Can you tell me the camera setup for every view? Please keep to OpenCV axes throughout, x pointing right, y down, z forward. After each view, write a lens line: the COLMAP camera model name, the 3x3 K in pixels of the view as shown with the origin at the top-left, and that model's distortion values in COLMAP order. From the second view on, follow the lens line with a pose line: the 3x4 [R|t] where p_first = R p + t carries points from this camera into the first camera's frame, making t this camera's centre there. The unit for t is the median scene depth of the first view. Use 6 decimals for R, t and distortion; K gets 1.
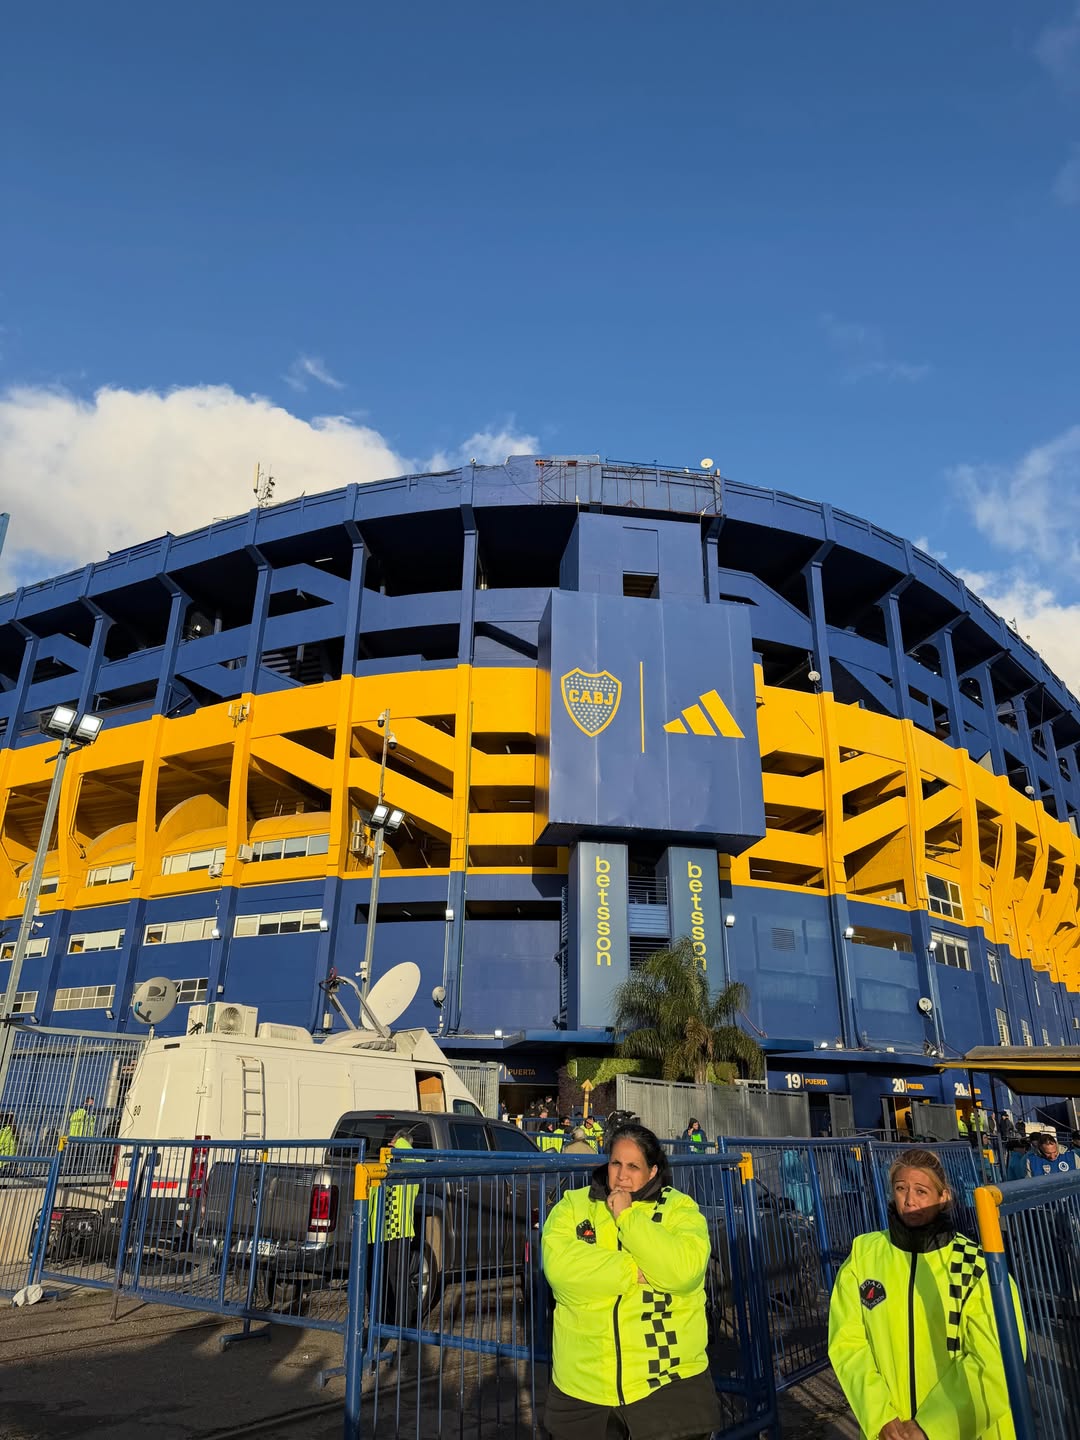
lens RADIAL K [[983.1, 0, 540.0], [0, 983.1, 720.0], [0, 0, 1]] dist [0.166200, -0.309525]
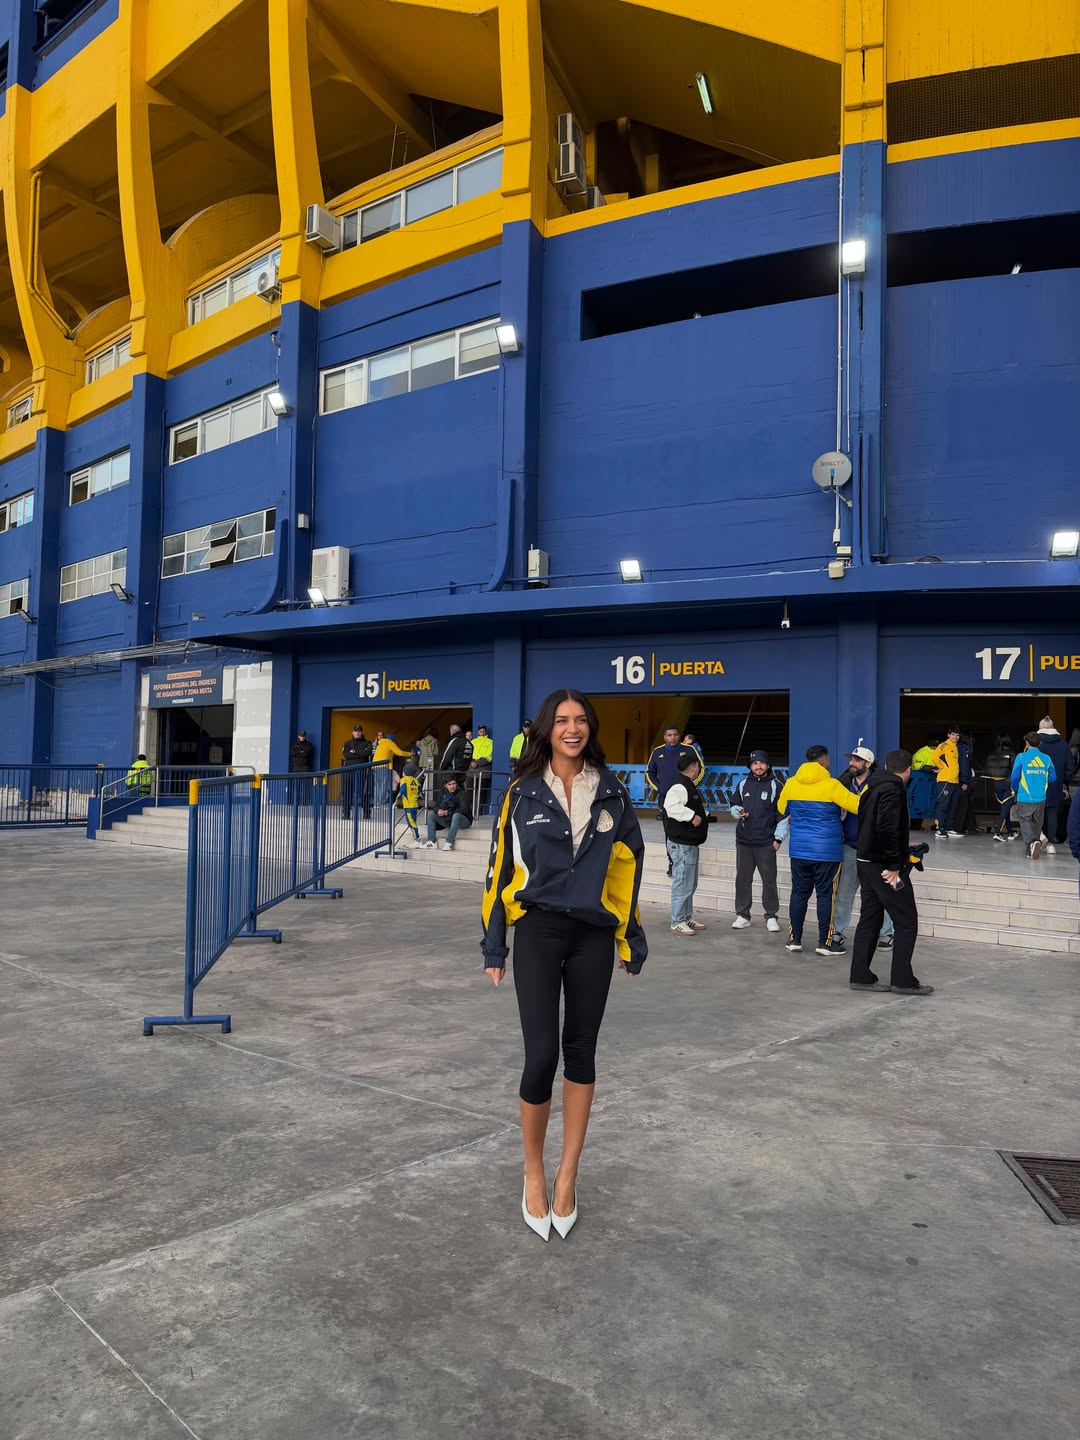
lens RADIAL K [[983.1, 0, 540.0], [0, 983.1, 720.0], [0, 0, 1]] dist [0.166200, -0.309525]
pose [[0.992467, -0.013081, -0.121810, -0.152845], [0.055022, 0.935959, 0.347785, 0.205661], [0.109460, -0.351867, 0.929628, 0.547502]]
